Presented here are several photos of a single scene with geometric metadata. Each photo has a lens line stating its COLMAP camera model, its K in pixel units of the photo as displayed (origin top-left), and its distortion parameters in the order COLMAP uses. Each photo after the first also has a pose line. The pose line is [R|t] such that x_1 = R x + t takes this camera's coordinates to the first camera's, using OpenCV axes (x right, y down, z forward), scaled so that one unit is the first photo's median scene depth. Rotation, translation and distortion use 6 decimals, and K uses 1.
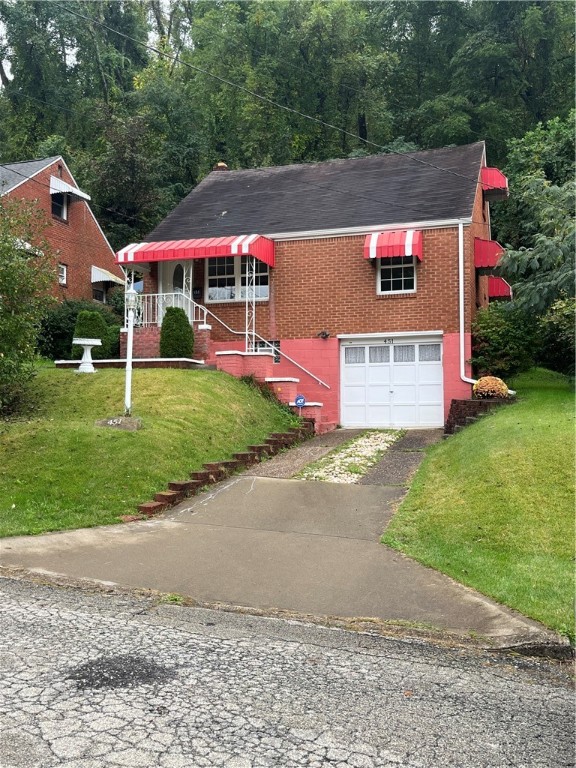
lens RADIAL K [[731.8, 0, 288.0], [0, 731.8, 381.8], [0, 0, 1]] dist [-0.013925, 0.000000]
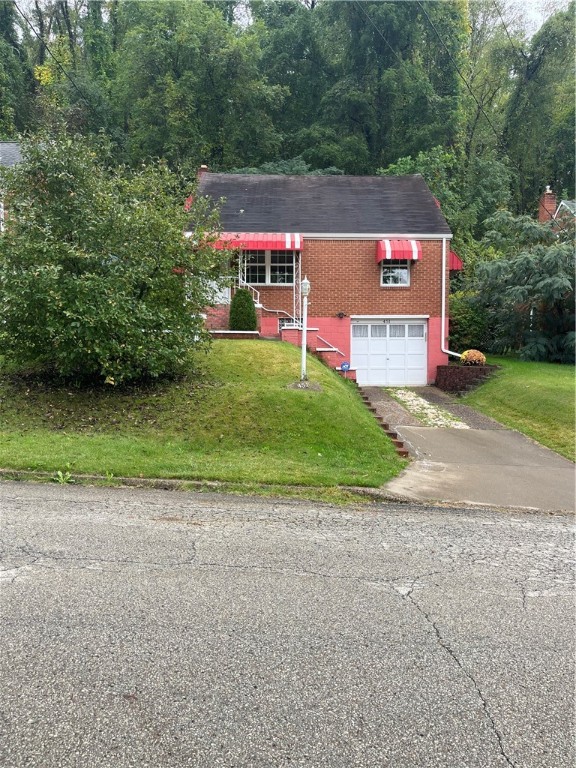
lens RADIAL K [[583.9, 0, 288.0], [0, 583.9, 386.0], [0, 0, 1]] dist [-0.022383, 0.001235]
pose [[0.942196, -0.007647, 0.334974, -0.405428], [-0.016185, 0.997534, 0.068298, -0.007815], [-0.334670, -0.069772, 0.939749, 0.045871]]
